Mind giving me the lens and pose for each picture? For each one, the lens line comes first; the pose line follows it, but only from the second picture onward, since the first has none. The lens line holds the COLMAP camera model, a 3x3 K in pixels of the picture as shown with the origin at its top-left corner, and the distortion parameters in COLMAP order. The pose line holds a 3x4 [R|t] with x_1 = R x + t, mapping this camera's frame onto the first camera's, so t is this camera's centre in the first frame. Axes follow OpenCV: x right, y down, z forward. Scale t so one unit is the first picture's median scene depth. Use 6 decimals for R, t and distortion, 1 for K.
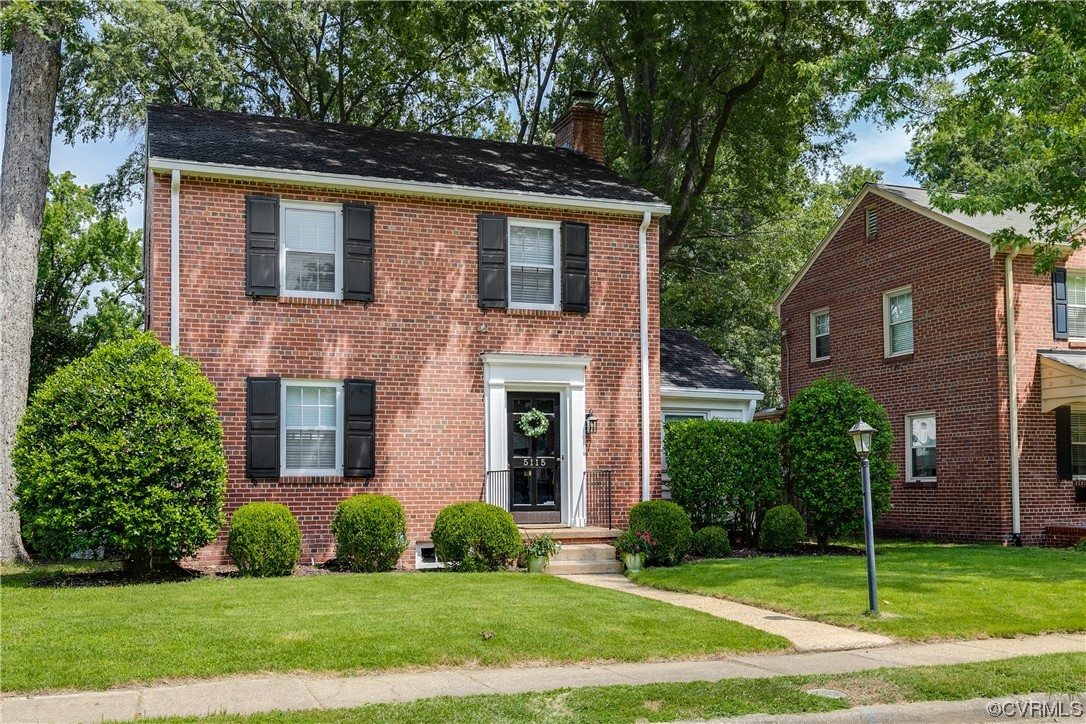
lens RADIAL K [[1143.5, 0, 540.6], [0, 1143.5, 424.6], [0, 0, 1]] dist [0.002012, 0.008684]
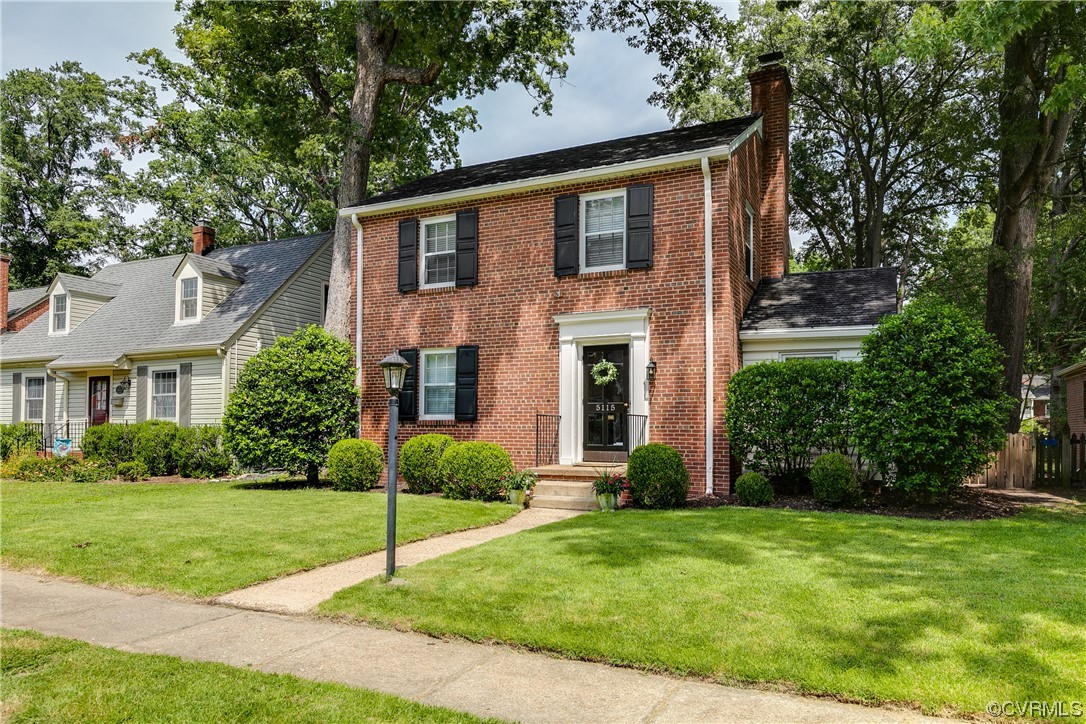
lens RADIAL K [[760.1, 0, 545.4], [0, 760.1, 403.2], [0, 0, 1]] dist [0.004268, -0.000268]
pose [[0.671978, -0.018110, -0.740349, 0.519924], [0.032562, 0.999457, 0.005107, 0.023615], [0.739855, -0.027539, 0.672203, 0.464486]]
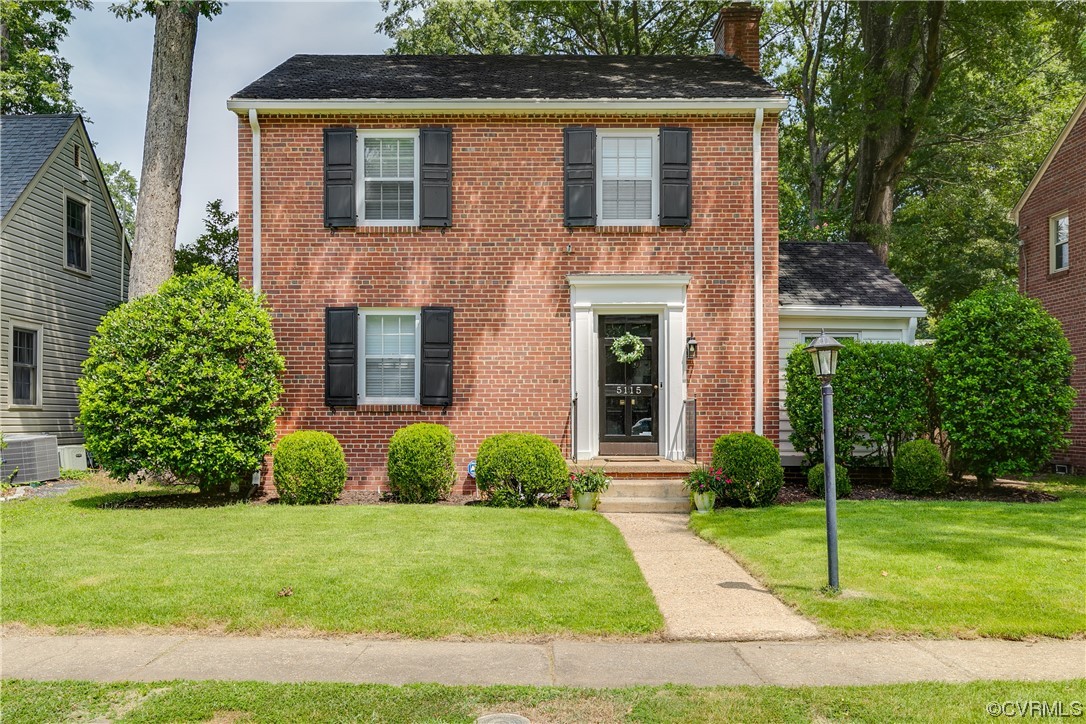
lens RADIAL K [[1009.2, 0, 543.0], [0, 1009.2, 394.7], [0, 0, 1]] dist [0.006076, 0.001705]
pose [[0.933088, -0.001132, -0.359645, 0.231252], [0.014546, 0.999296, 0.034595, 0.007411], [0.359353, -0.037511, 0.932448, 0.209321]]
